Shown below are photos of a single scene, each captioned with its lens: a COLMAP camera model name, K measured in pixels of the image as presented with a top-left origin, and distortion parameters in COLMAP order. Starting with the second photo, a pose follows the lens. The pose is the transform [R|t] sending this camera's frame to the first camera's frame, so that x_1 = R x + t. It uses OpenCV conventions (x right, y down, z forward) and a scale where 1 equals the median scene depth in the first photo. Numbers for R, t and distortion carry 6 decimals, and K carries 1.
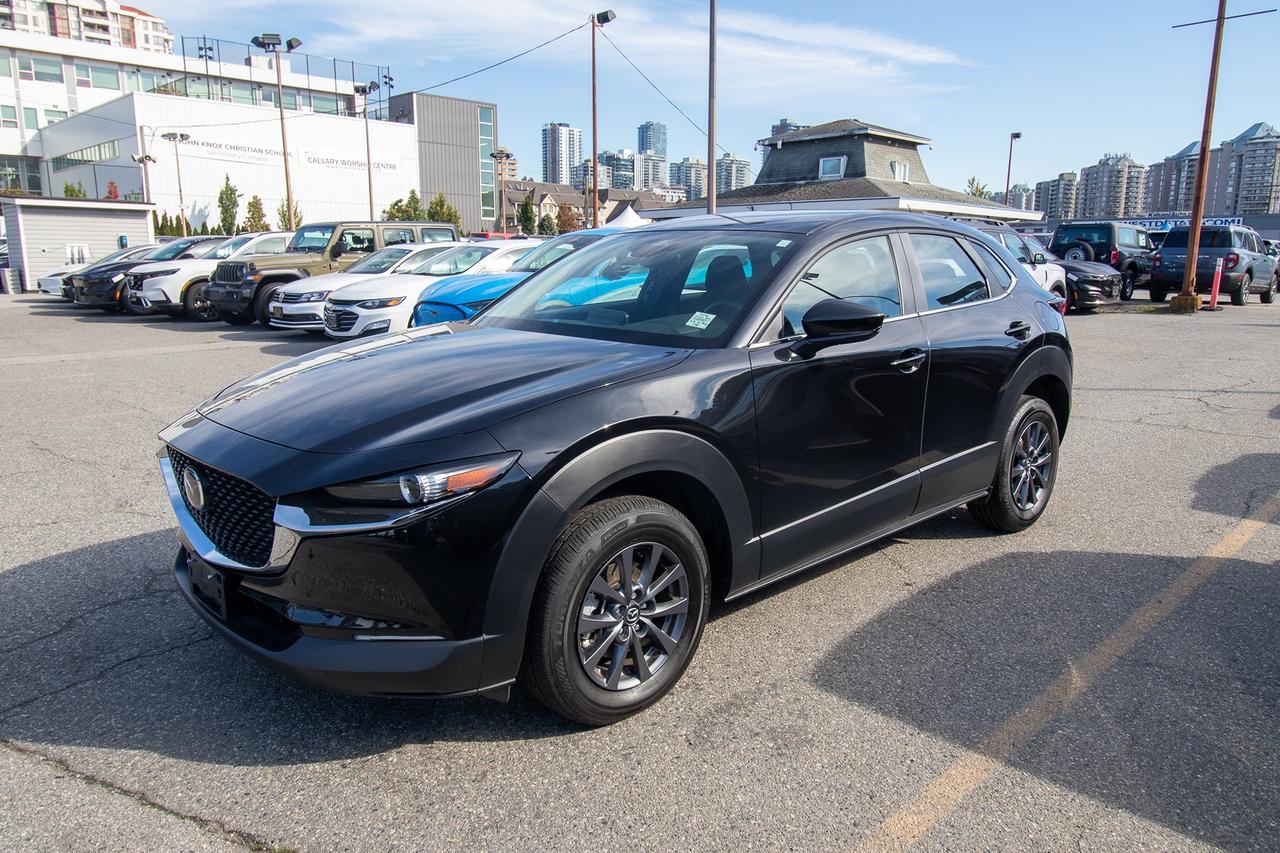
lens RADIAL K [[886.5, 0, 623.3], [0, 886.5, 422.8], [0, 0, 1]] dist [0.012362, -0.006814]
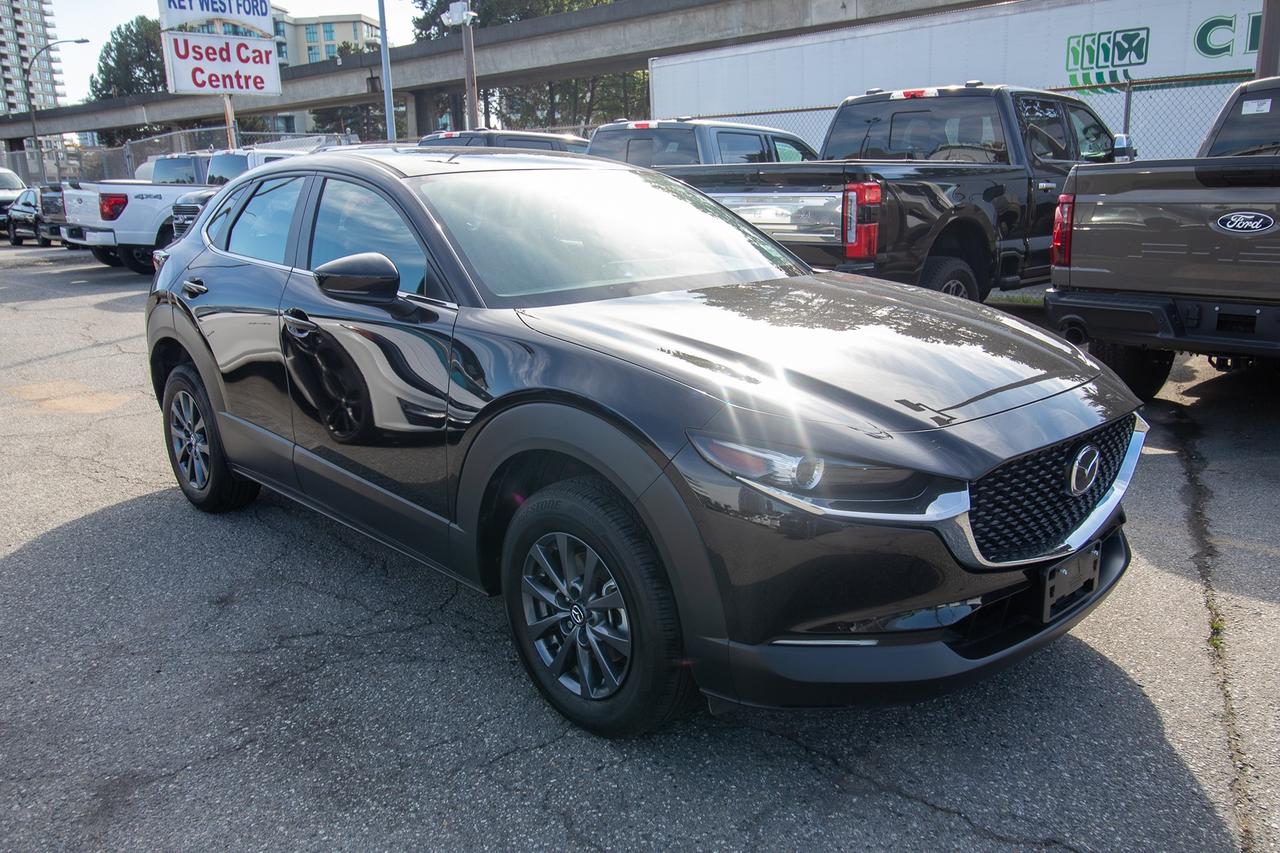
lens RADIAL K [[1031.6, 0, 640.0], [0, 1031.6, 426.5], [0, 0, 1]] dist [0.009474, 0.002271]
pose [[-0.018415, -0.233795, 0.972112, -0.081840], [0.212331, 0.949184, 0.232303, -0.016353], [-0.977024, 0.210688, 0.032162, 0.078791]]
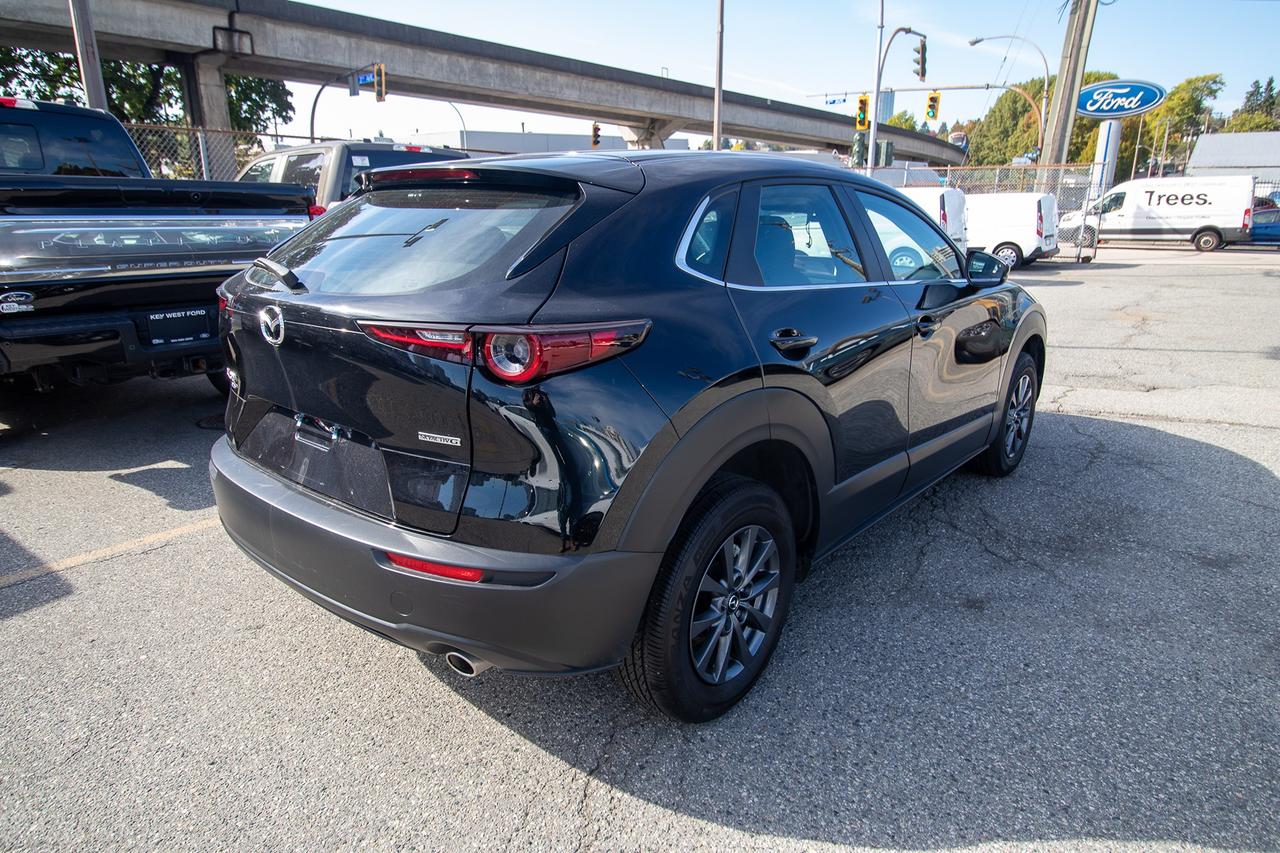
lens RADIAL K [[772.8, 0, 640.0], [0, 772.8, 426.5], [0, 0, 1]] dist [-0.004935, -0.001923]
pose [[-0.990909, 0.033427, -0.130317, 0.031326], [-0.029555, 0.890894, 0.453248, -0.032435], [0.131250, 0.452979, -0.881807, 0.163208]]
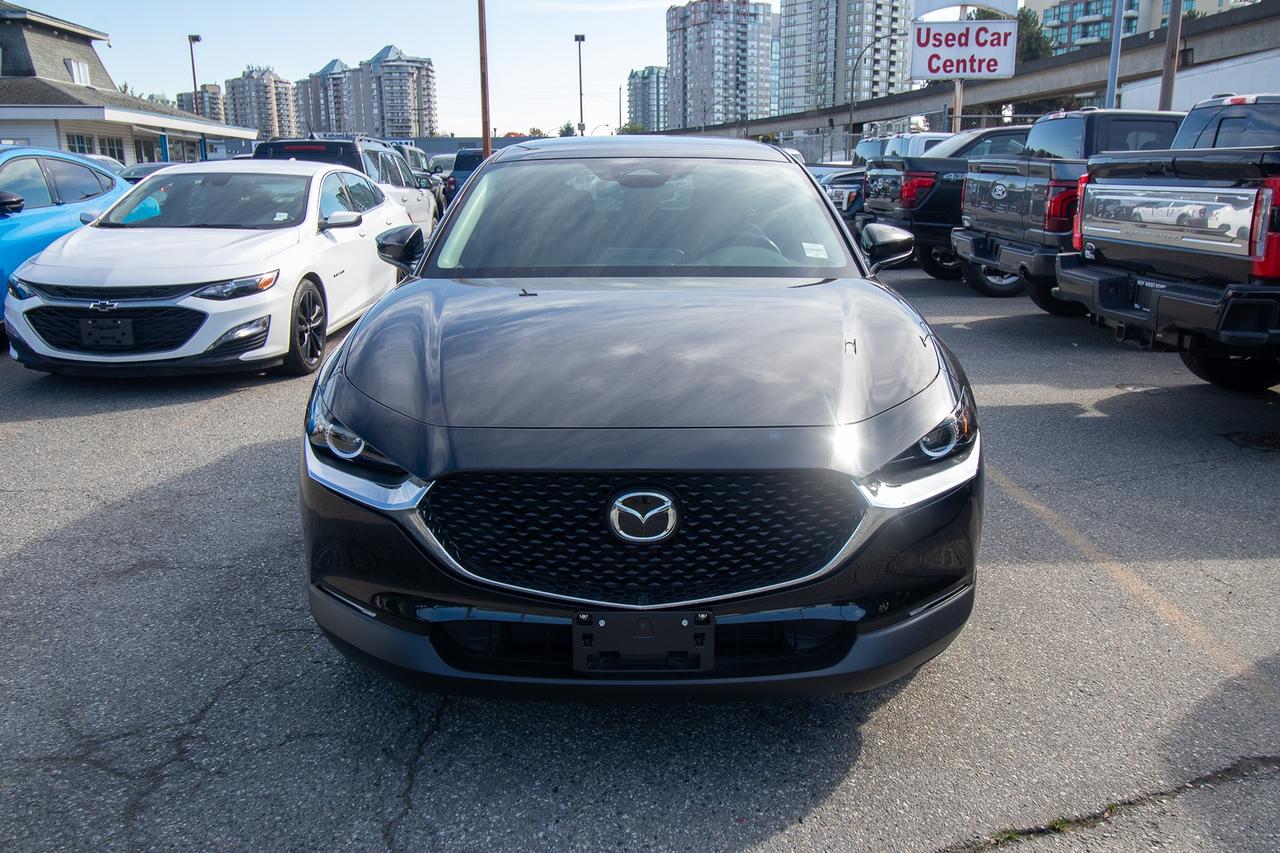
lens RADIAL K [[1022.1, 0, 627.5], [0, 1022.1, 425.6], [0, 0, 1]] dist [0.013534, -0.003550]
pose [[0.682258, -0.179996, 0.708608, -0.061678], [0.144353, 0.983305, 0.110788, -0.005437], [-0.716719, 0.026704, 0.696850, 0.023938]]
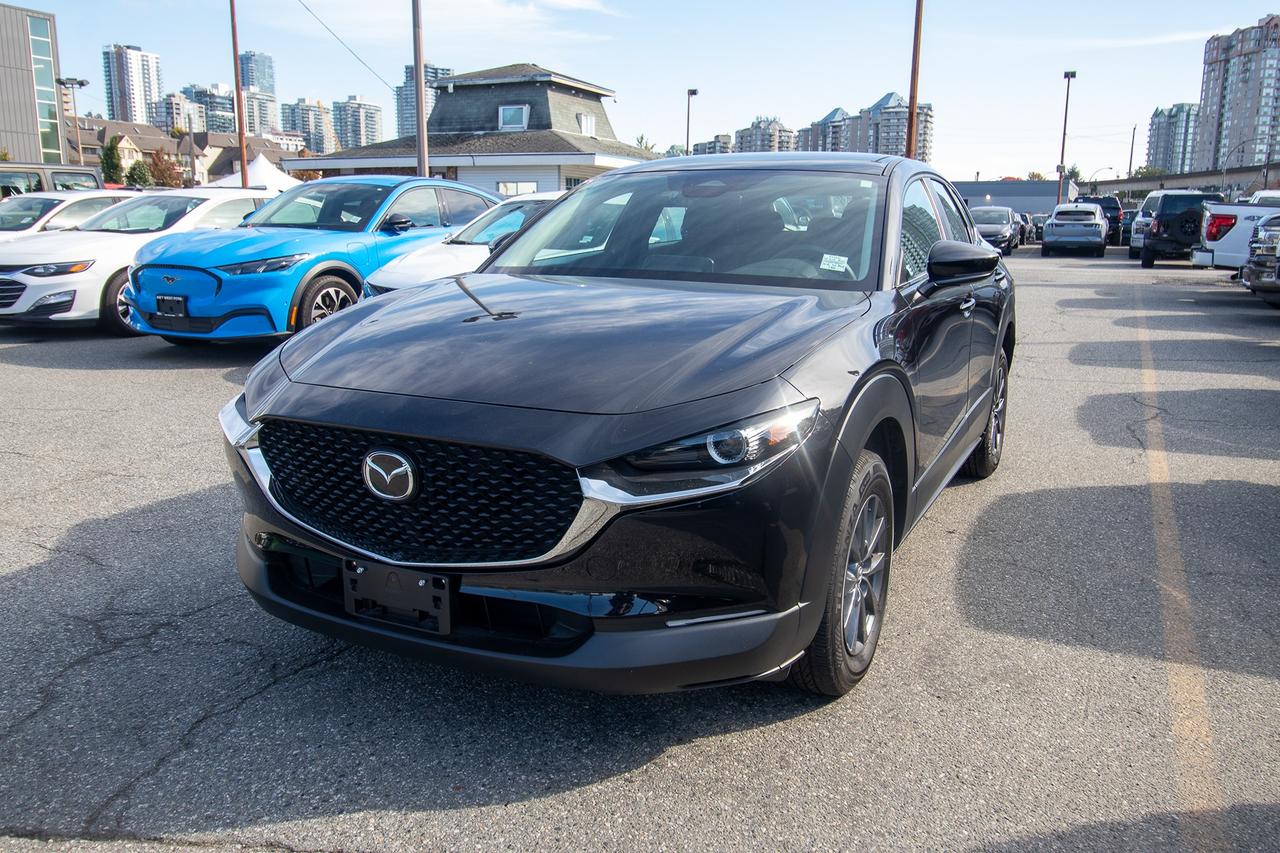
lens RADIAL K [[1022.1, 0, 627.5], [0, 1022.1, 425.6], [0, 0, 1]] dist [0.013534, -0.003550]
pose [[0.935363, -0.062125, 0.348190, -0.034234], [0.057349, 0.998065, 0.024019, 0.001176], [-0.349009, -0.002498, 0.937116, 0.004275]]
